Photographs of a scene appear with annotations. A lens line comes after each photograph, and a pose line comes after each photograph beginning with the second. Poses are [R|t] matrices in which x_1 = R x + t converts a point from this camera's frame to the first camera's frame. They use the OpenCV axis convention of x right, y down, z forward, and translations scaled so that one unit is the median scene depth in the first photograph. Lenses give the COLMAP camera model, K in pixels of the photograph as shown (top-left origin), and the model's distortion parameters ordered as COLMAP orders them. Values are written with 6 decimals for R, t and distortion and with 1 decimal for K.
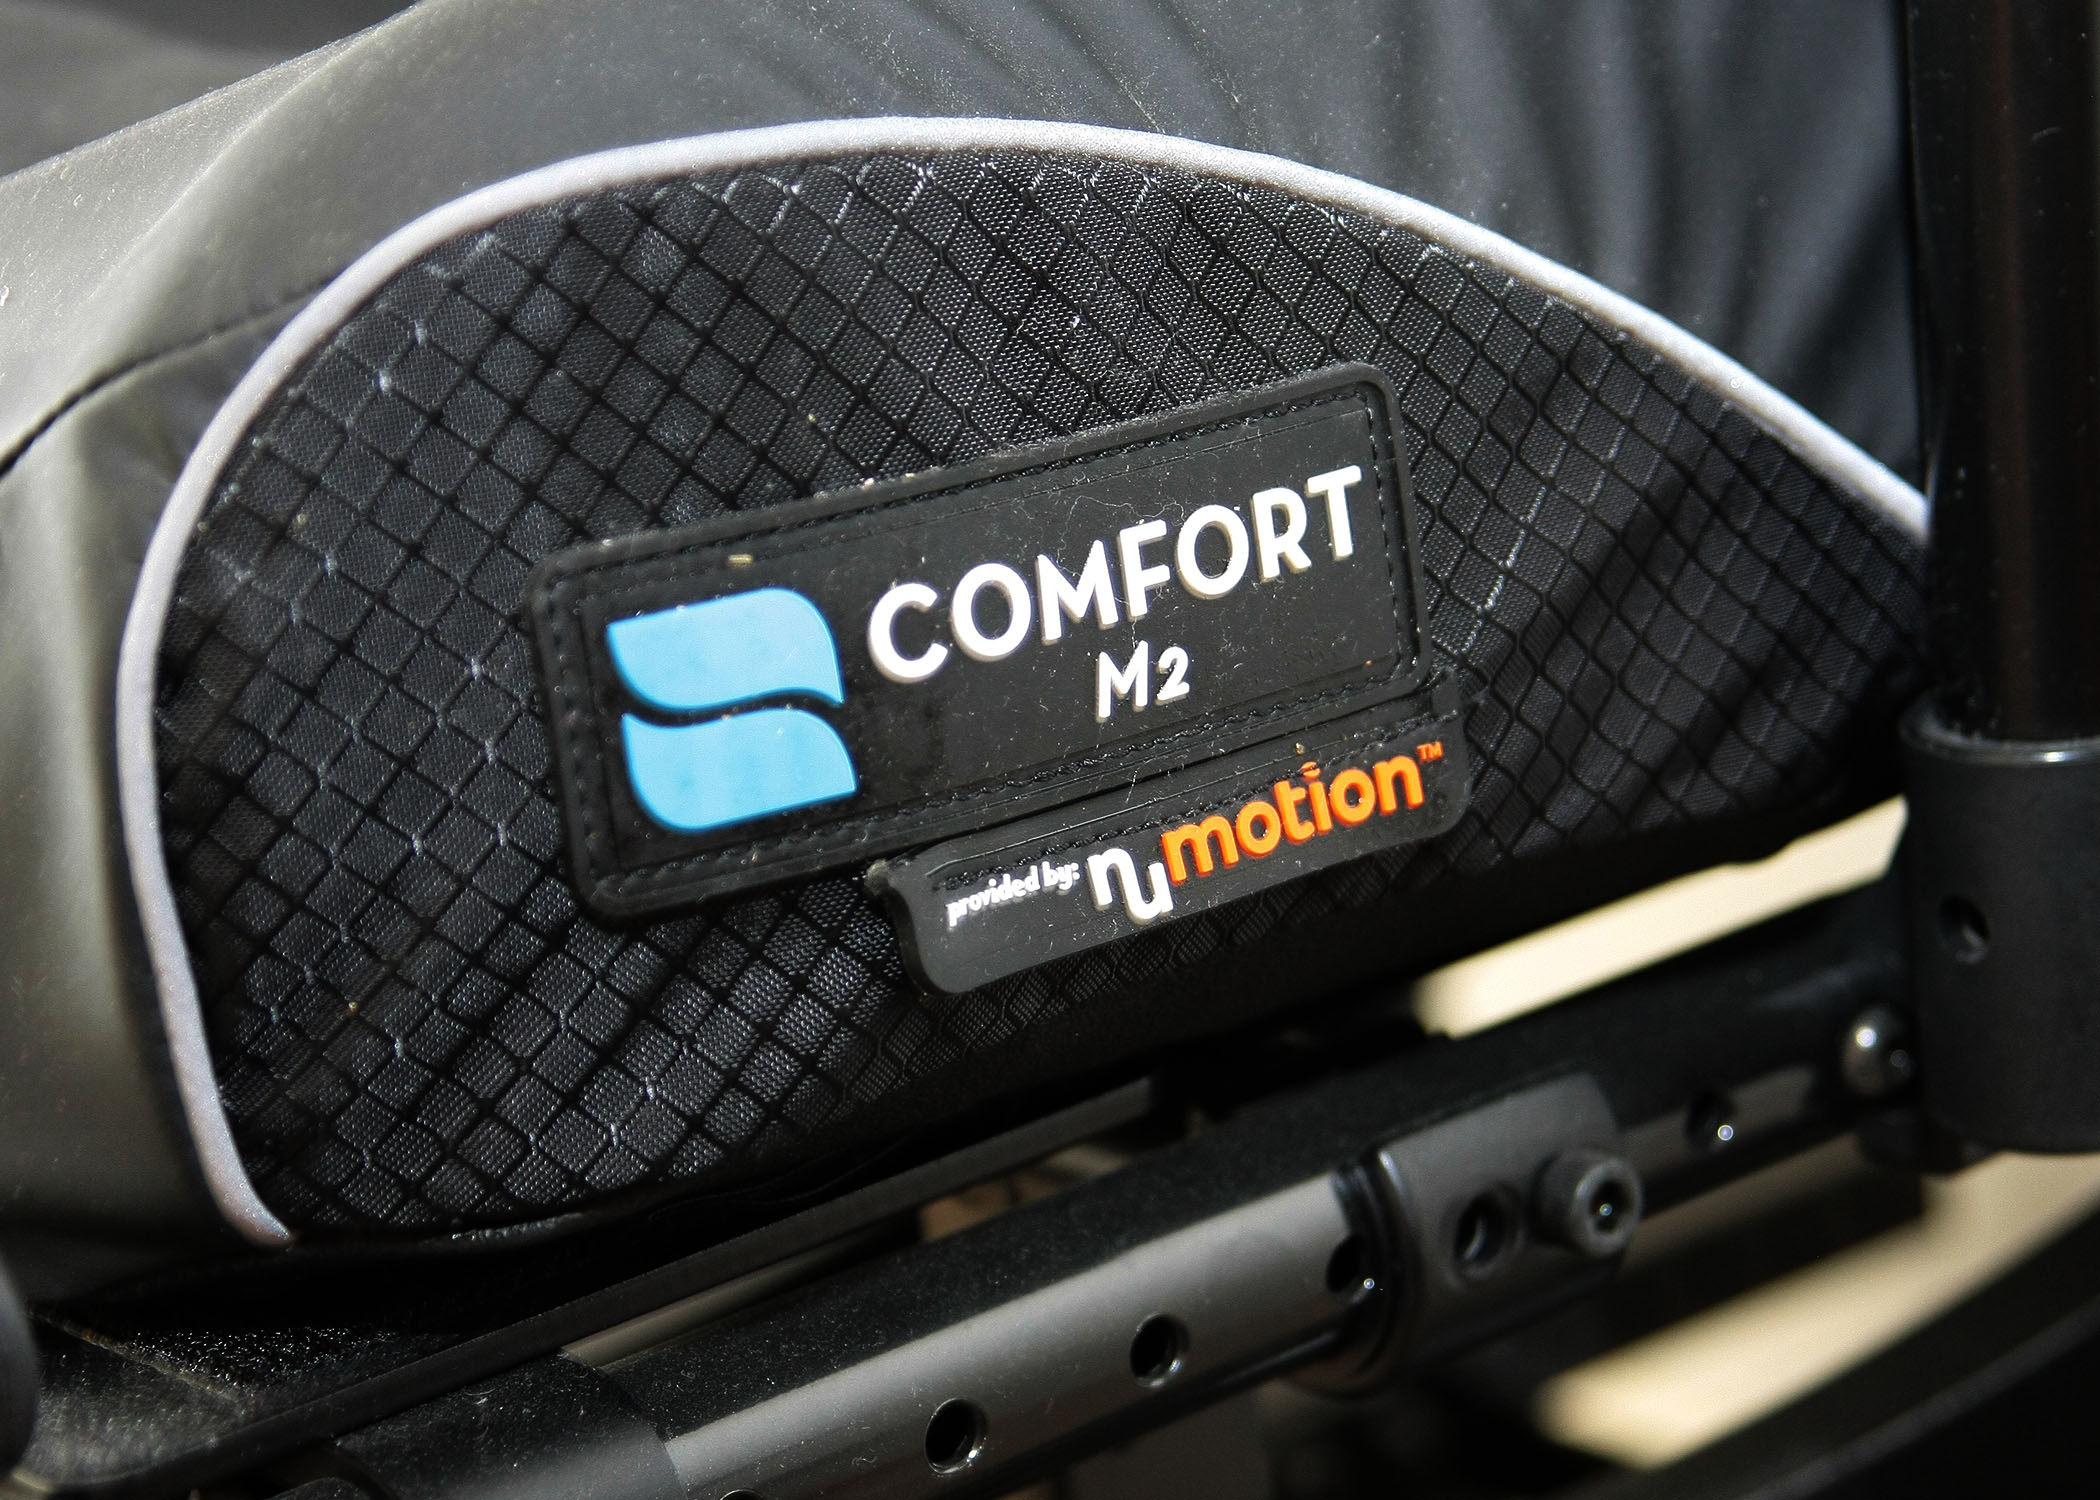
lens RADIAL K [[5493.8, 0, 1050.0], [0, 5493.8, 750.0], [0, 0, 1]] dist [0.076111, -0.326881]
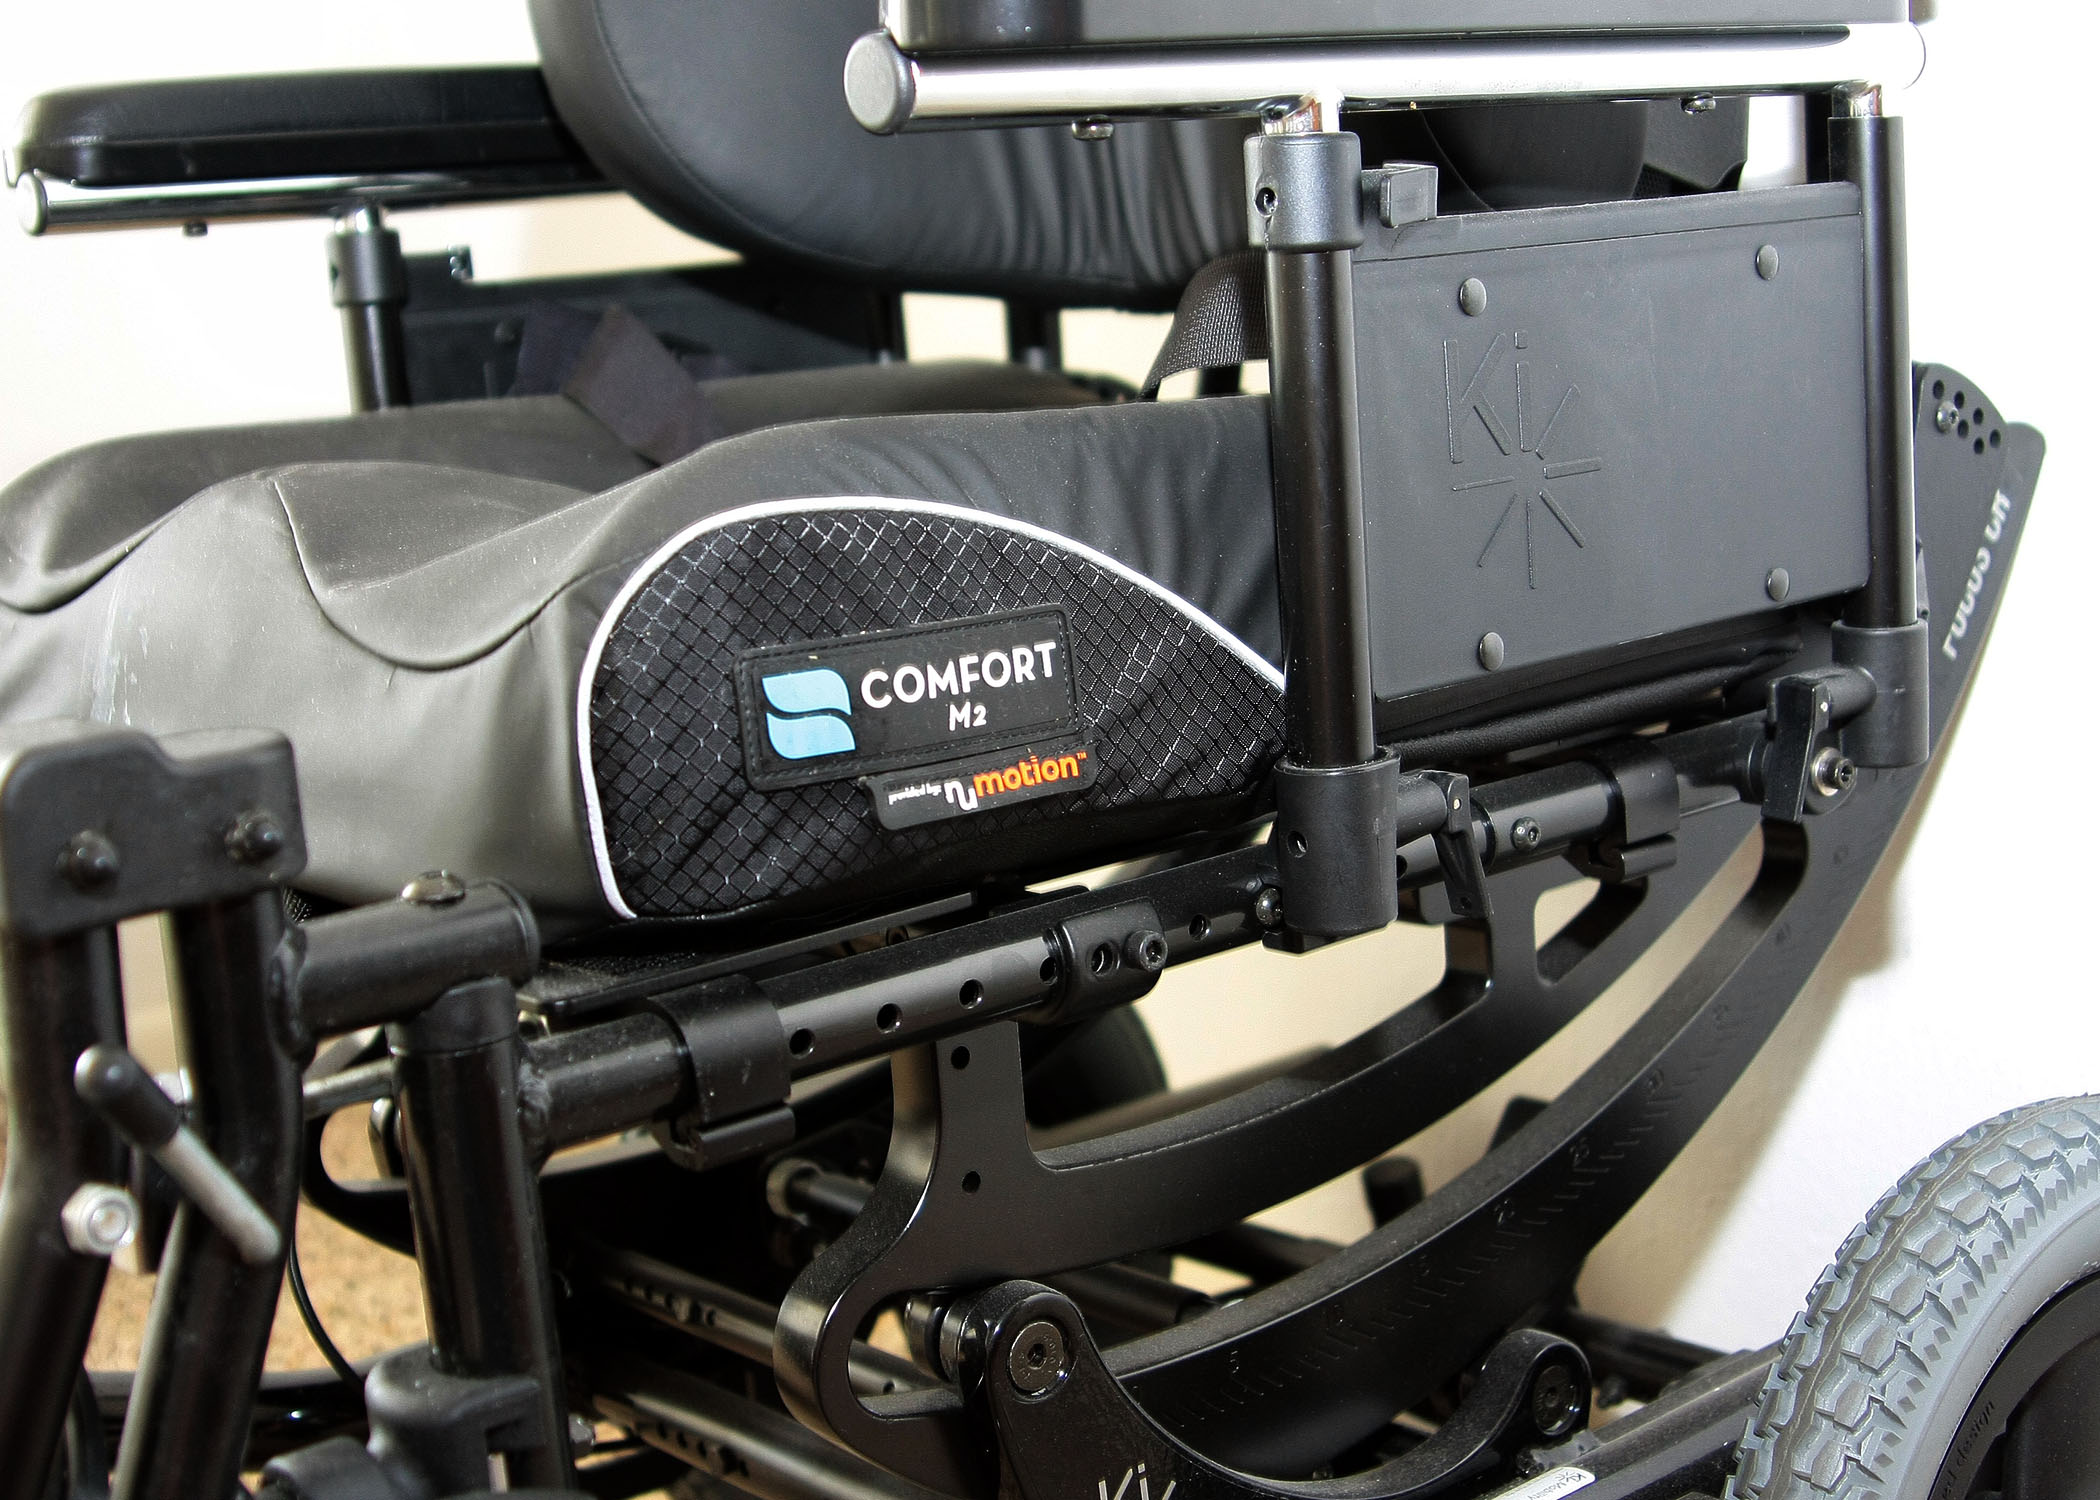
lens RADIAL K [[2942.8, 0, 1050.0], [0, 2942.8, 750.0], [0, 0, 1]] dist [-0.160586, 0.066171]
pose [[0.999469, 0.022539, 0.023541, 0.023481], [-0.020179, 0.995167, -0.096103, 0.135778], [-0.025593, 0.095577, 0.995093, -0.377036]]
